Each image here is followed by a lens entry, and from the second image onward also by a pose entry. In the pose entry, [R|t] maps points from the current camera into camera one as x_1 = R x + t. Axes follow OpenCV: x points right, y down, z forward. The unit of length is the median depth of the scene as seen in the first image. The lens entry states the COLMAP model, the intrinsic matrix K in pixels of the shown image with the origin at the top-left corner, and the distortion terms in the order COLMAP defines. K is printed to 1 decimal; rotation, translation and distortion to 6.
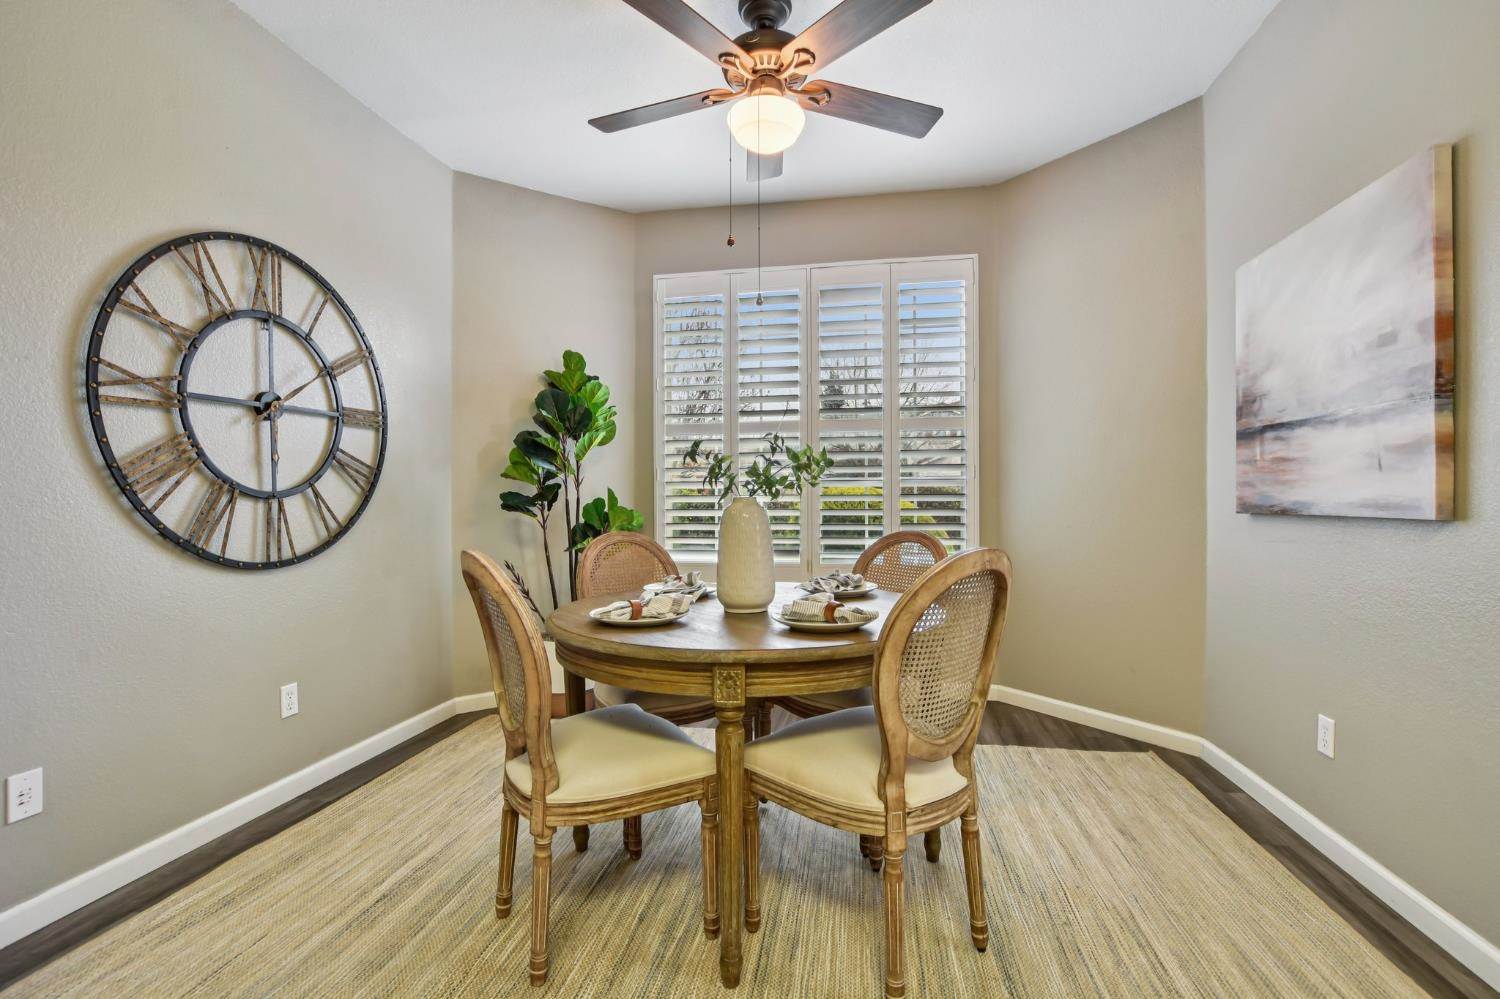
lens RADIAL K [[661.3, 0, 744.5], [0, 661.3, 508.0], [0, 0, 1]] dist [-0.029370, 0.001403]
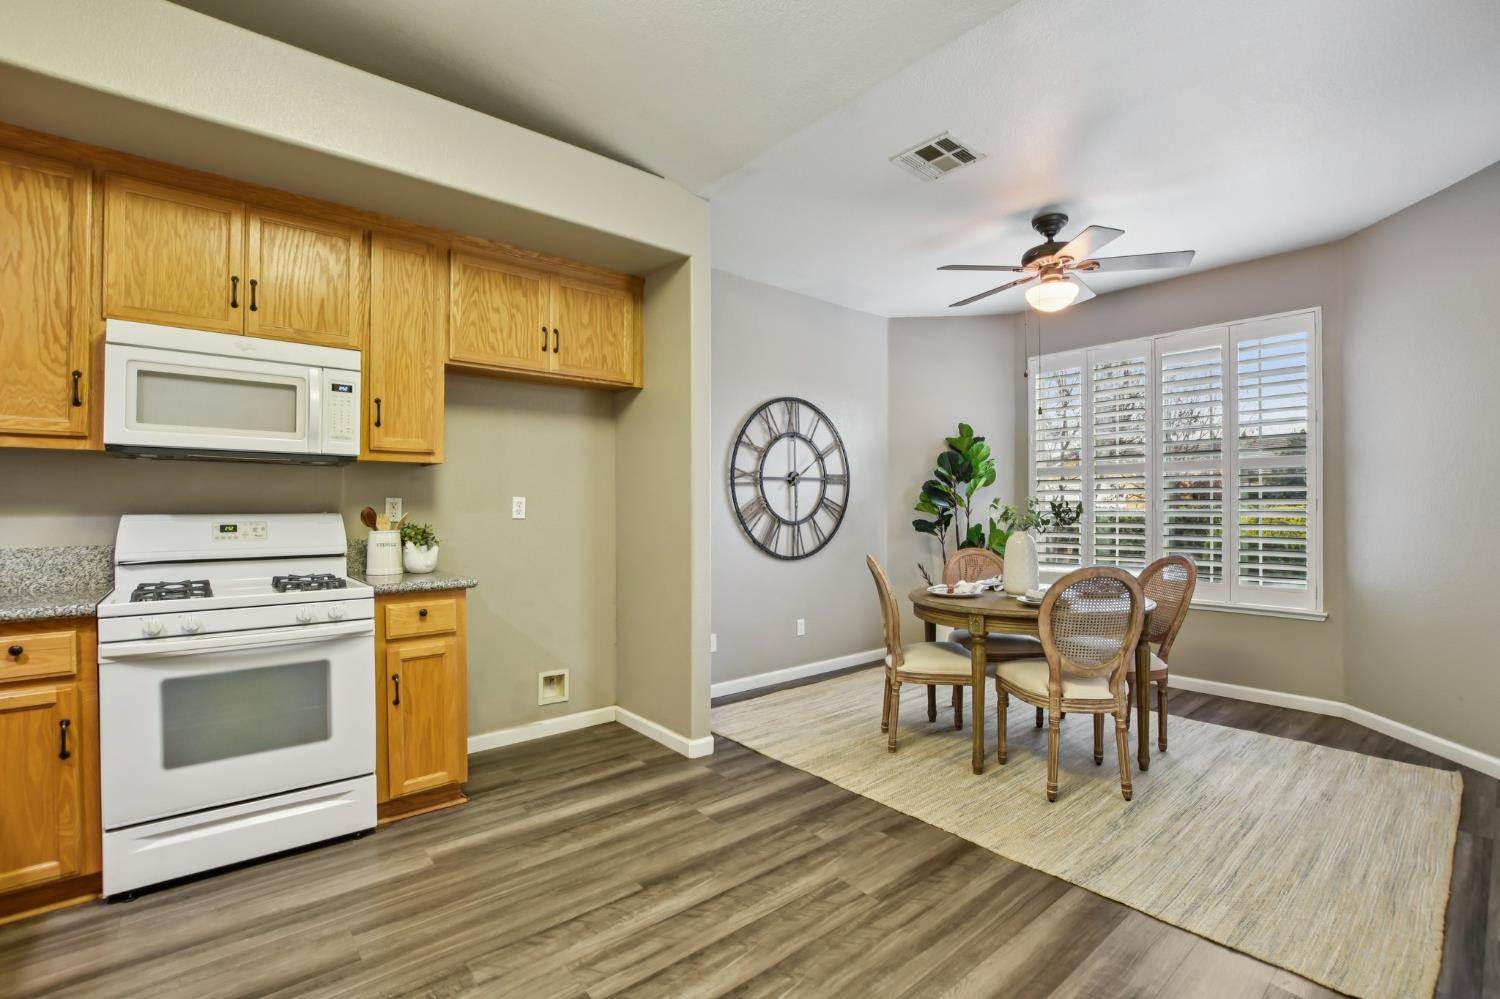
lens RADIAL K [[661.3, 0, 749.3], [0, 661.3, 505.3], [0, 0, 1]] dist [-0.029370, 0.001403]
pose [[0.769845, -0.000918, -0.638230, 0.449377], [-0.010400, 0.999848, -0.013982, -0.042901], [0.638146, 0.017402, 0.769719, -0.634641]]
